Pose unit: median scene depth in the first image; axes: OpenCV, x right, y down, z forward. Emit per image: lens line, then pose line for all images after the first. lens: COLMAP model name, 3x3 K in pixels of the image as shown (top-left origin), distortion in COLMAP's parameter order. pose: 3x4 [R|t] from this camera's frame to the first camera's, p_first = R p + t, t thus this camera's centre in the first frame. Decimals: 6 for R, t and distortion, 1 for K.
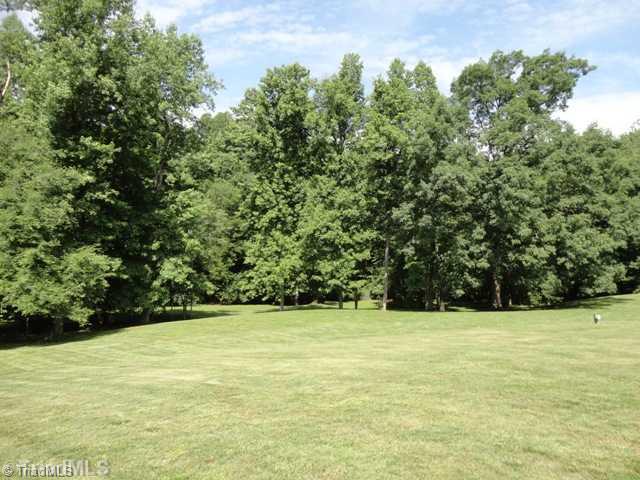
lens RADIAL K [[474.3, 0, 318.5], [0, 474.3, 239.8], [0, 0, 1]] dist [0.023225, 0.006679]
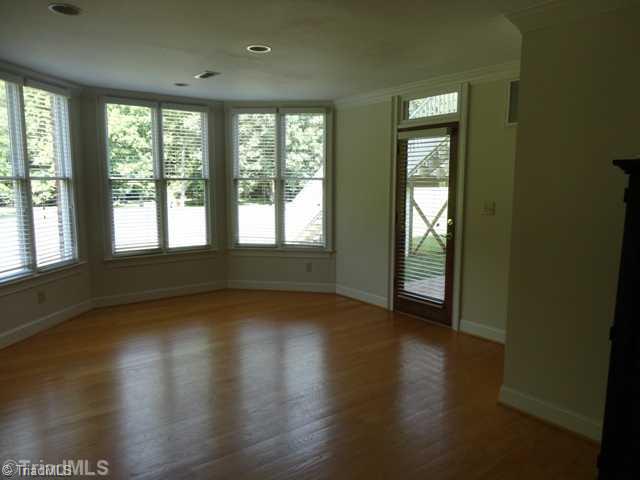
lens RADIAL K [[474.3, 0, 315.7], [0, 474.3, 236.3], [0, 0, 1]] dist [0.023225, 0.006679]
pose [[0.924523, -0.055110, 0.377122, -0.000746], [-0.021225, 0.980511, 0.195316, -0.015362], [-0.380536, -0.188579, 0.905334, -0.210802]]
